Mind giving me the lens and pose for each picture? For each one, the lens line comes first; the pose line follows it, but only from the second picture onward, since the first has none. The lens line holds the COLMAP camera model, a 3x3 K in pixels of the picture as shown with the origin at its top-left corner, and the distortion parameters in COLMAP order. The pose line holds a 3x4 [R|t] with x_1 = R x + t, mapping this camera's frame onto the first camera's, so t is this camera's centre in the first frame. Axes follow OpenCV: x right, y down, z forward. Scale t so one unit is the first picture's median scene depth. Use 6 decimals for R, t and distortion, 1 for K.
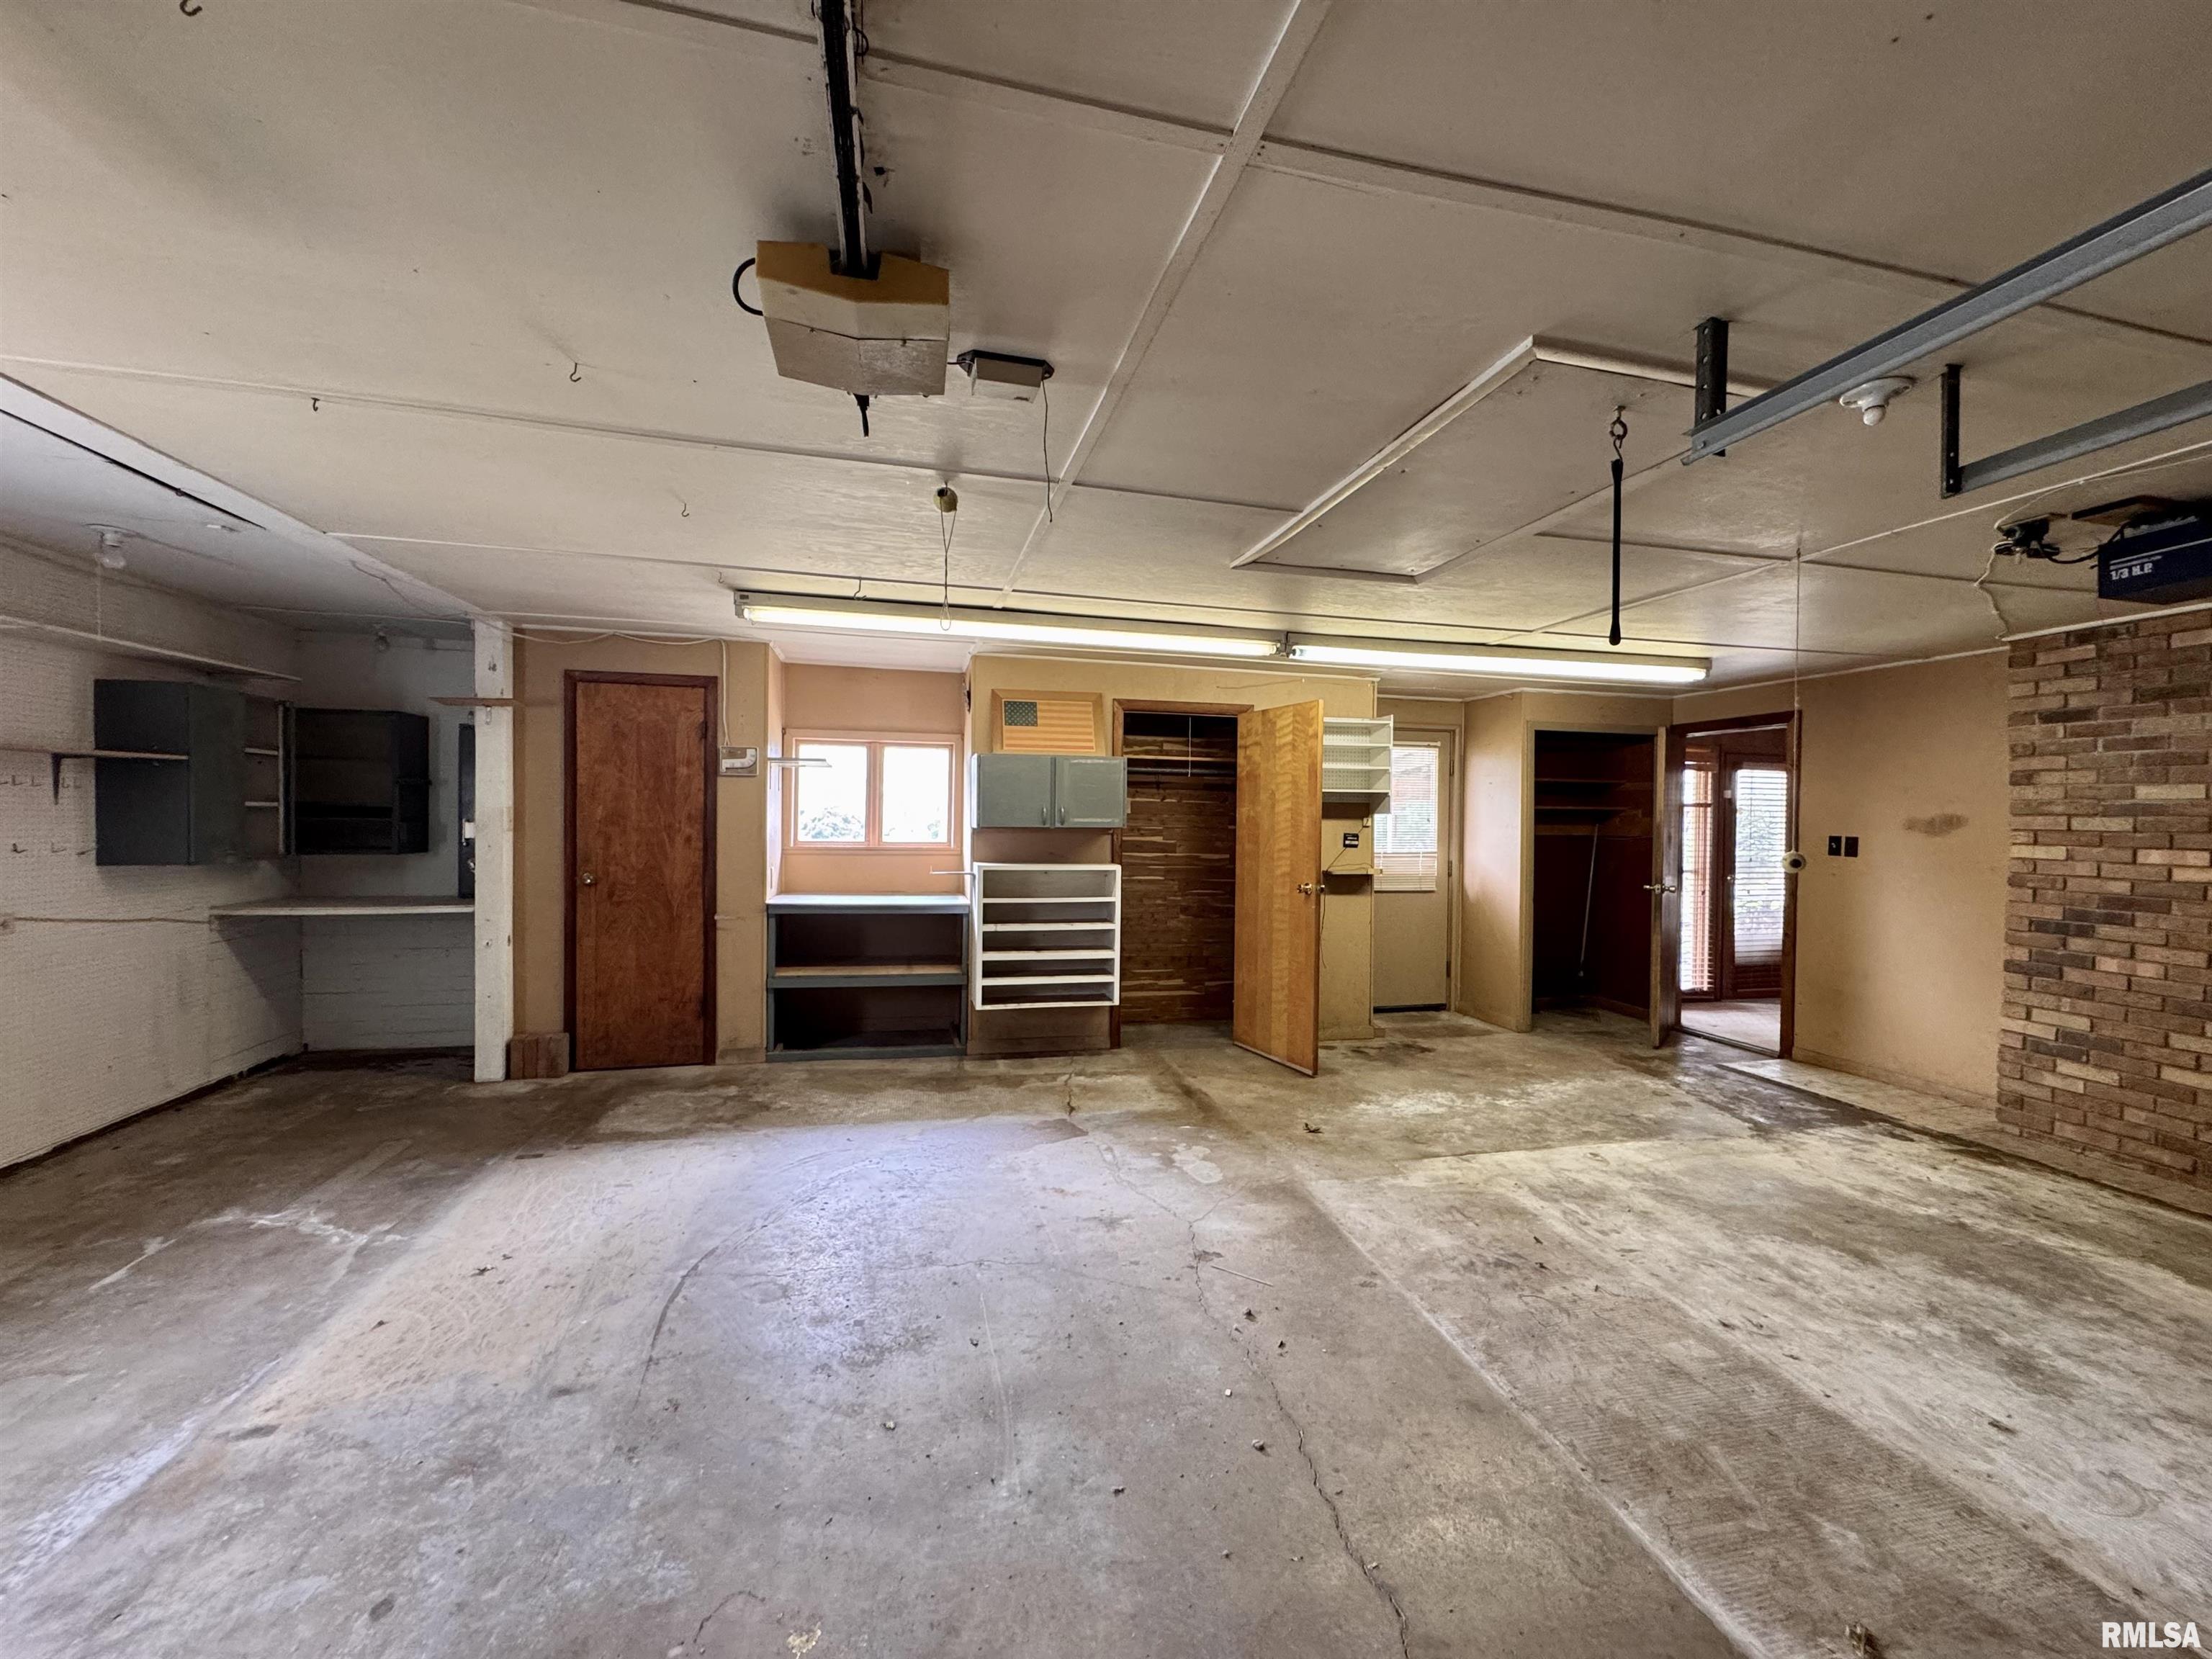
lens RADIAL K [[881.3, 0, 1103.1], [0, 881.3, 831.4], [0, 0, 1]] dist [-0.002700, 0.000650]
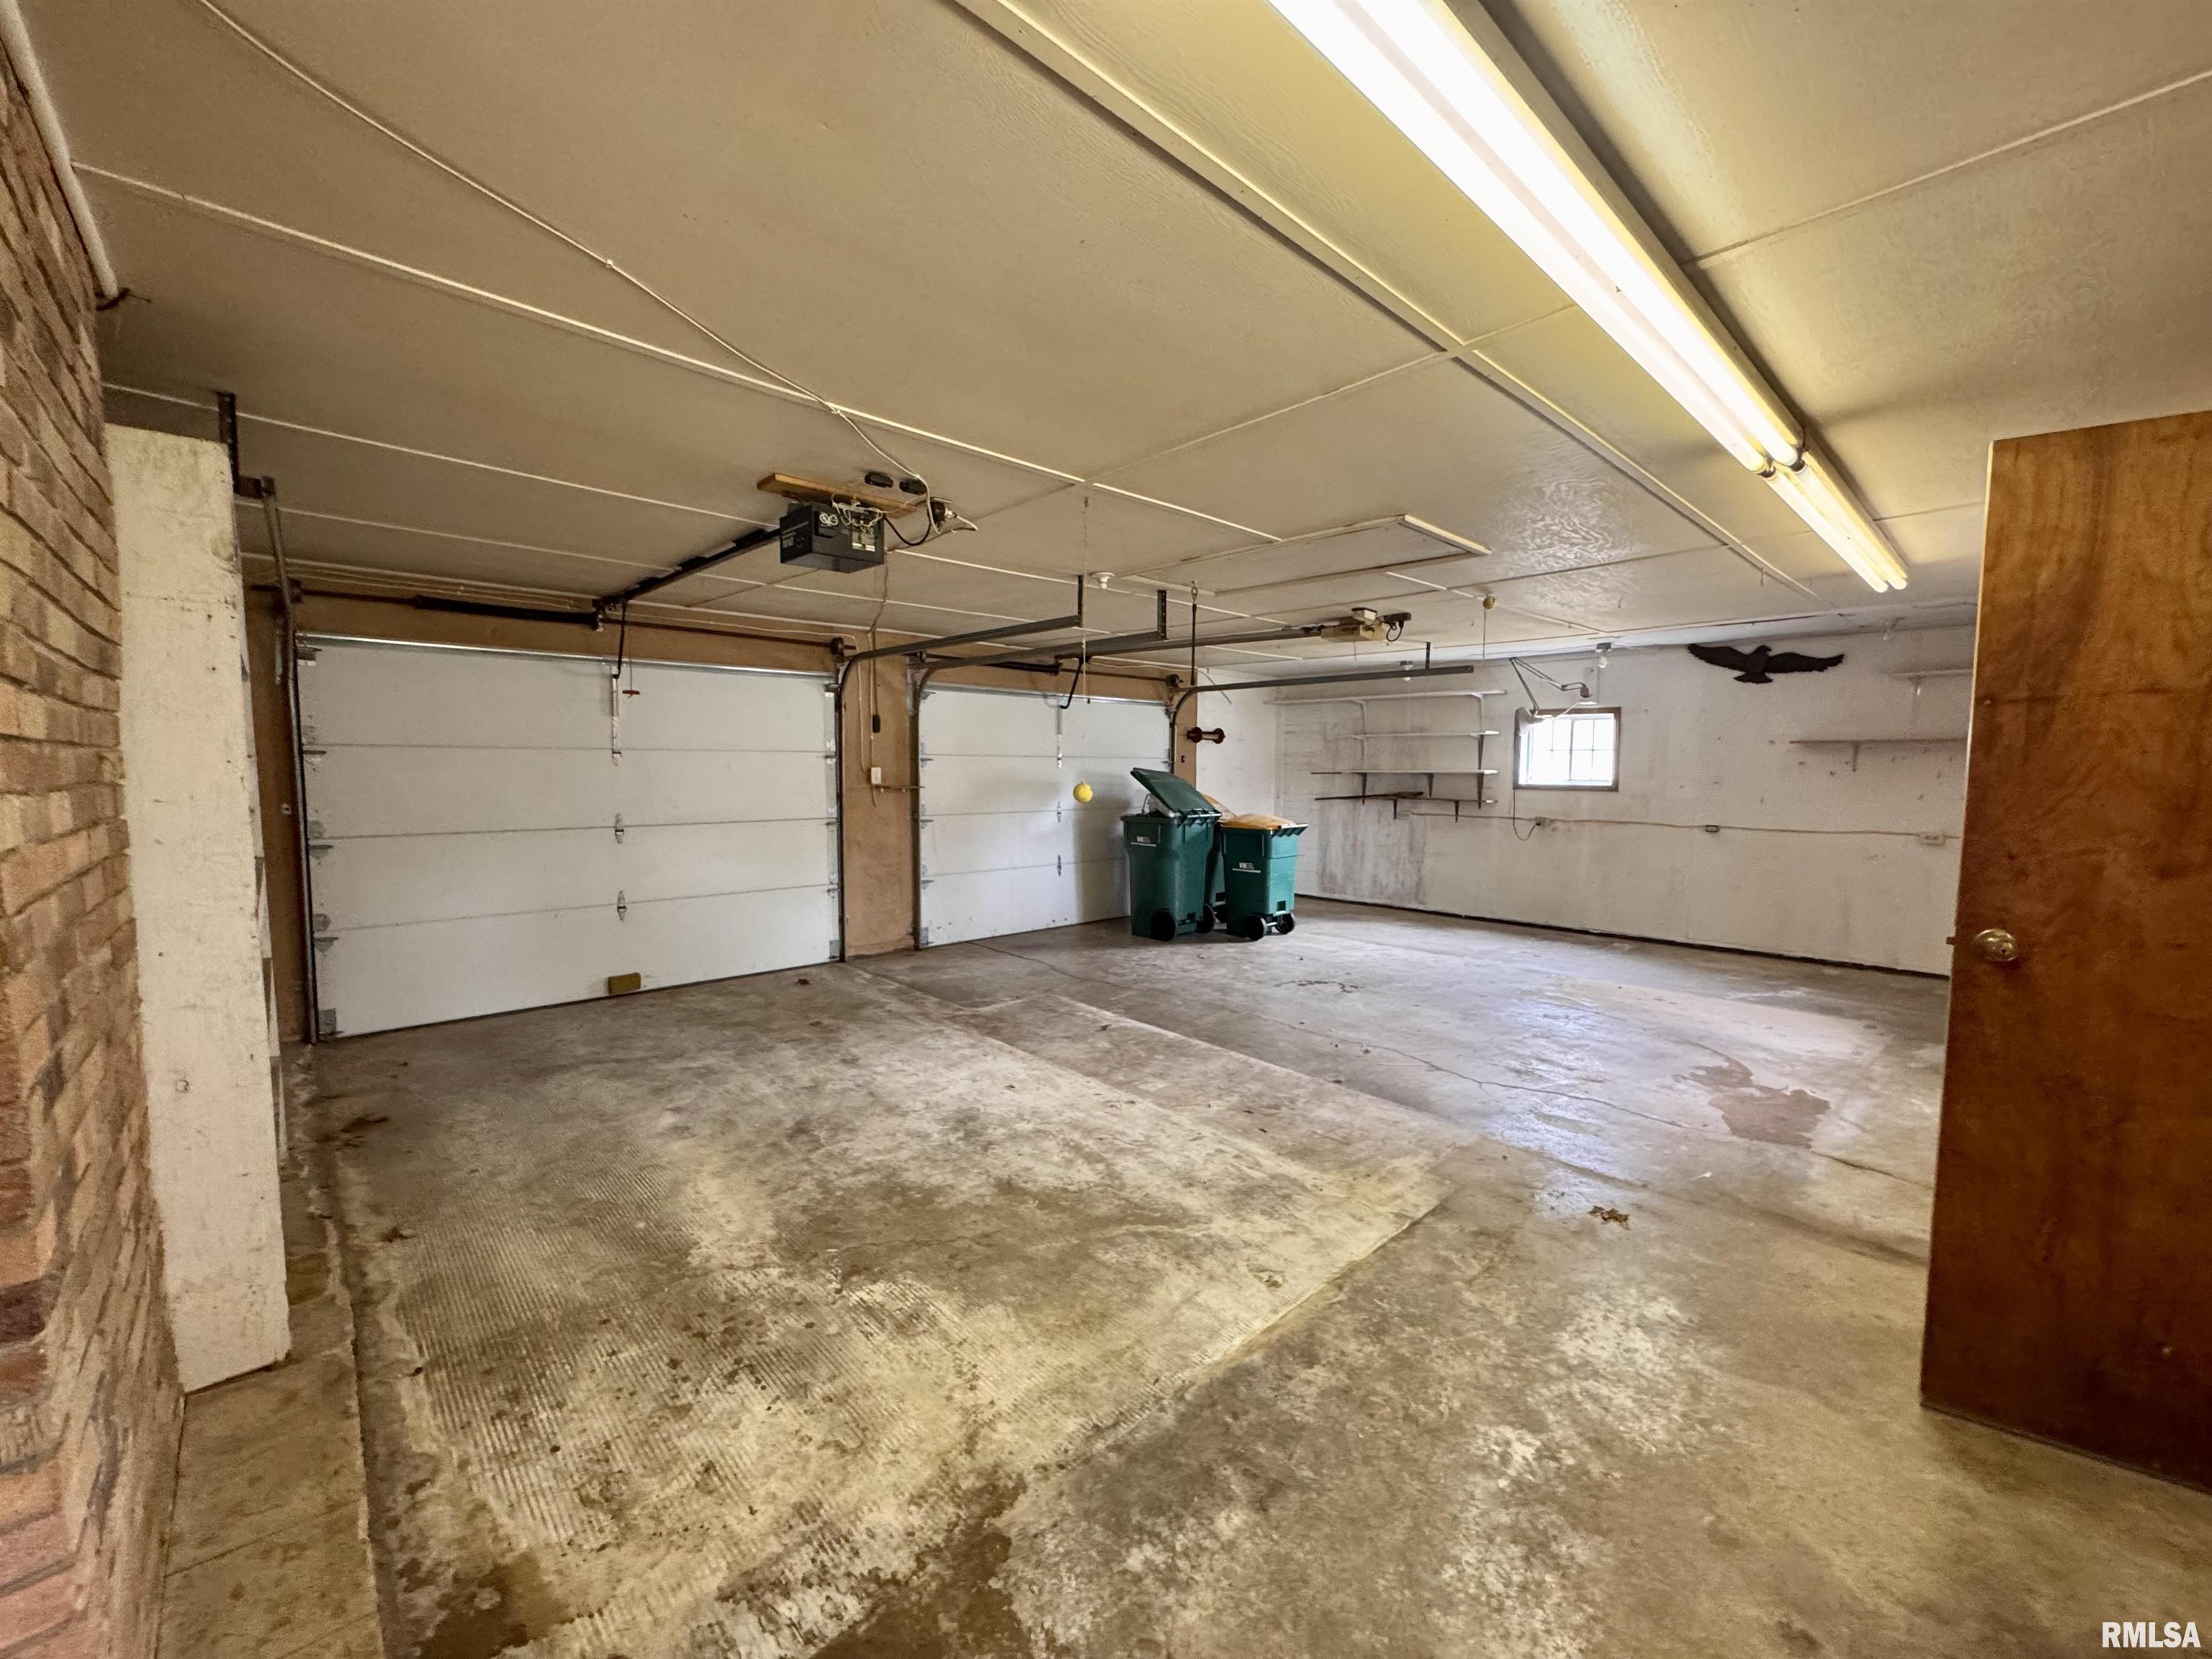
lens RADIAL K [[881.3, 0, 1103.1], [0, 881.3, 831.4], [0, 0, 1]] dist [-0.002700, 0.000650]
pose [[-0.867350, 0.015644, -0.497453, 1.110381], [-0.027780, 0.996426, 0.079772, -0.003195], [0.496923, 0.083010, -0.863815, 1.664402]]
